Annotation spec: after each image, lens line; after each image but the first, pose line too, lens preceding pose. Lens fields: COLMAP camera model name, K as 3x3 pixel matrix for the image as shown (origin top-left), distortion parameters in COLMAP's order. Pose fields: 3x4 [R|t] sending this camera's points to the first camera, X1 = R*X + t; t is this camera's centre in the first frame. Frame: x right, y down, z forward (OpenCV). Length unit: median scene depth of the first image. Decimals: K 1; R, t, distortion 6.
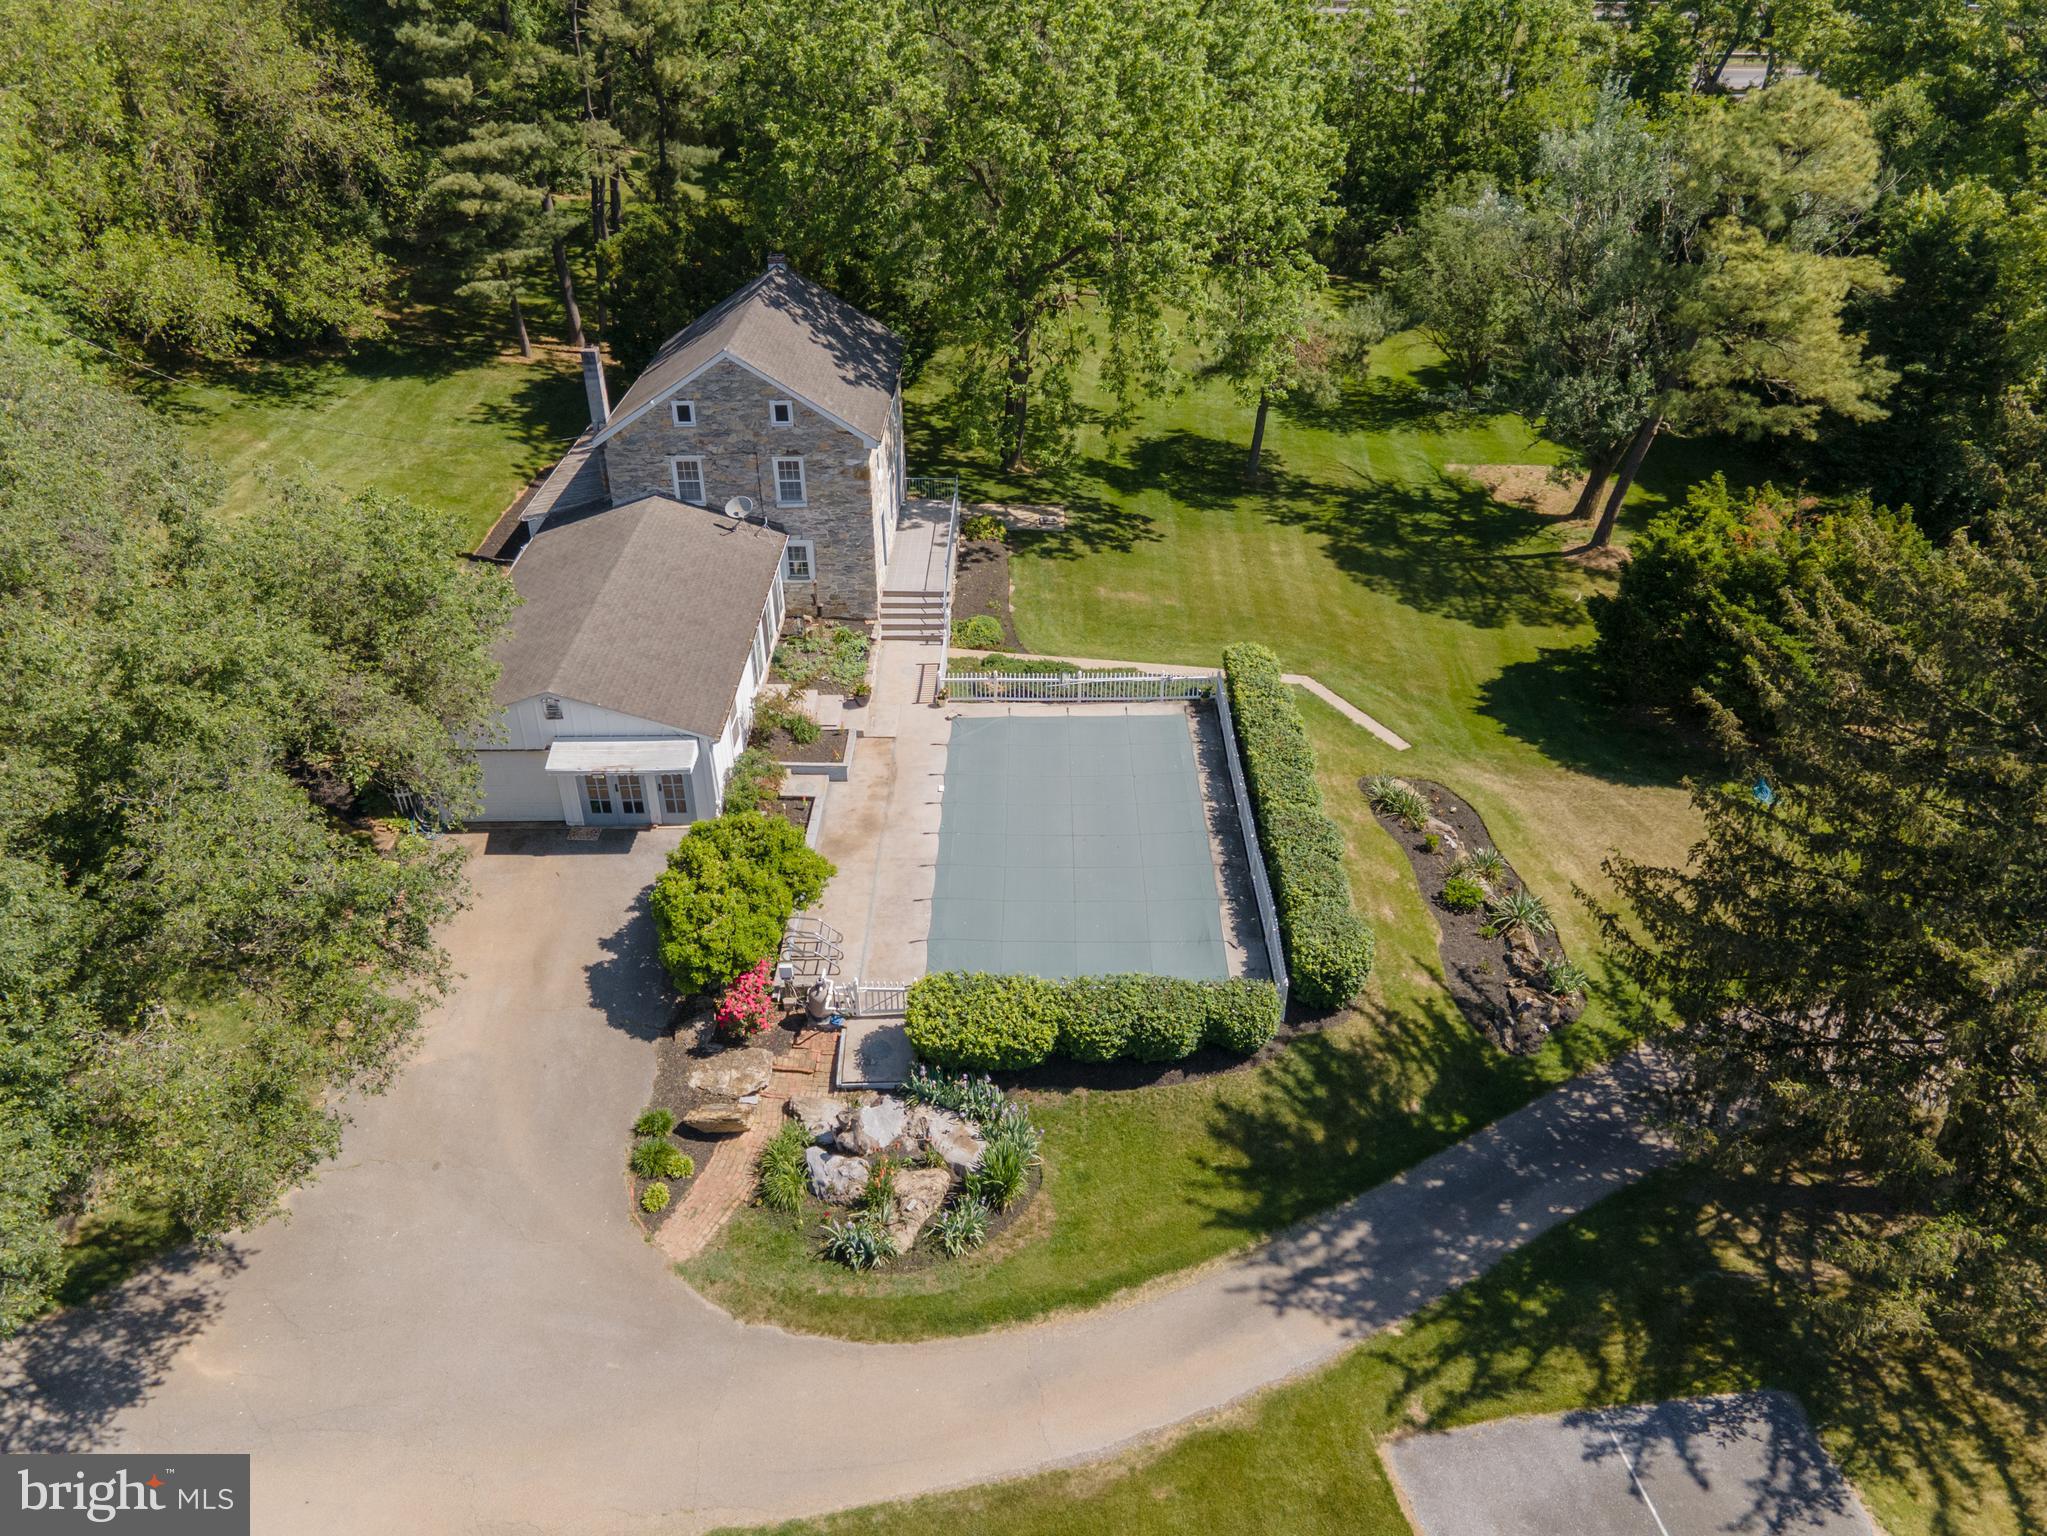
lens RADIAL K [[1464.3, 0, 1014.4], [0, 1464.3, 772.6], [0, 0, 1]] dist [0.059767, -0.000442]
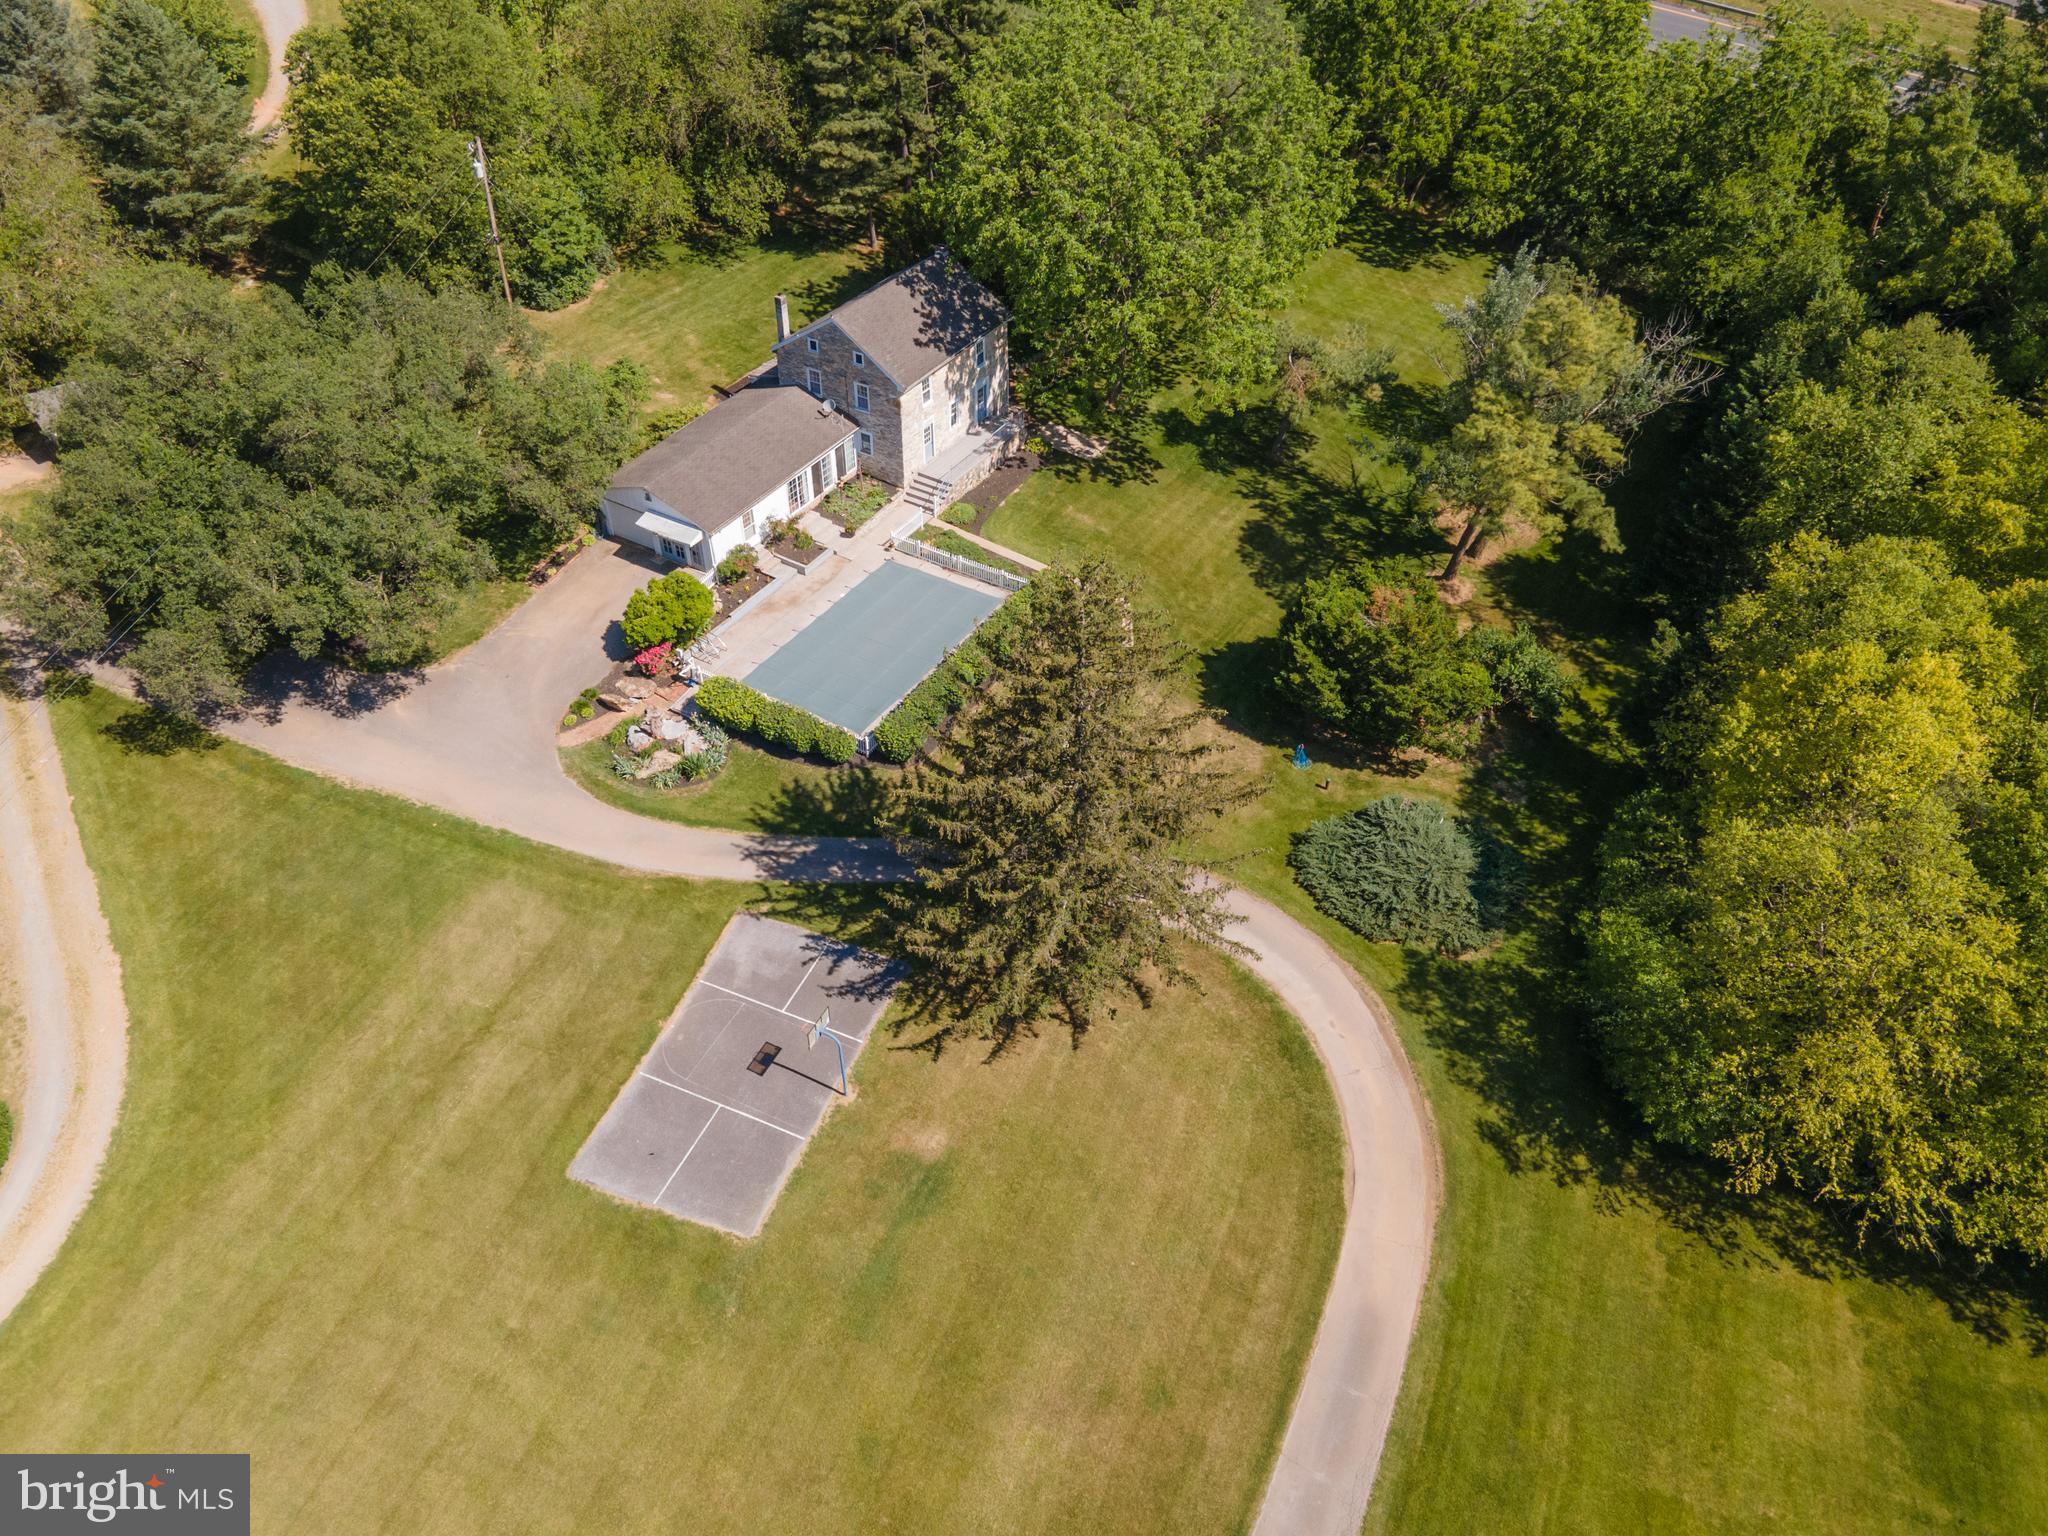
lens RADIAL K [[1477.2, 0, 1009.3], [0, 1477.2, 734.1], [0, 0, 1]] dist [0.031981, 0.037024]
pose [[0.857215, 0.347764, -0.379793, 0.793585], [-0.288975, 0.935306, 0.204195, -0.235191], [0.426235, -0.065288, 0.902254, -0.516146]]
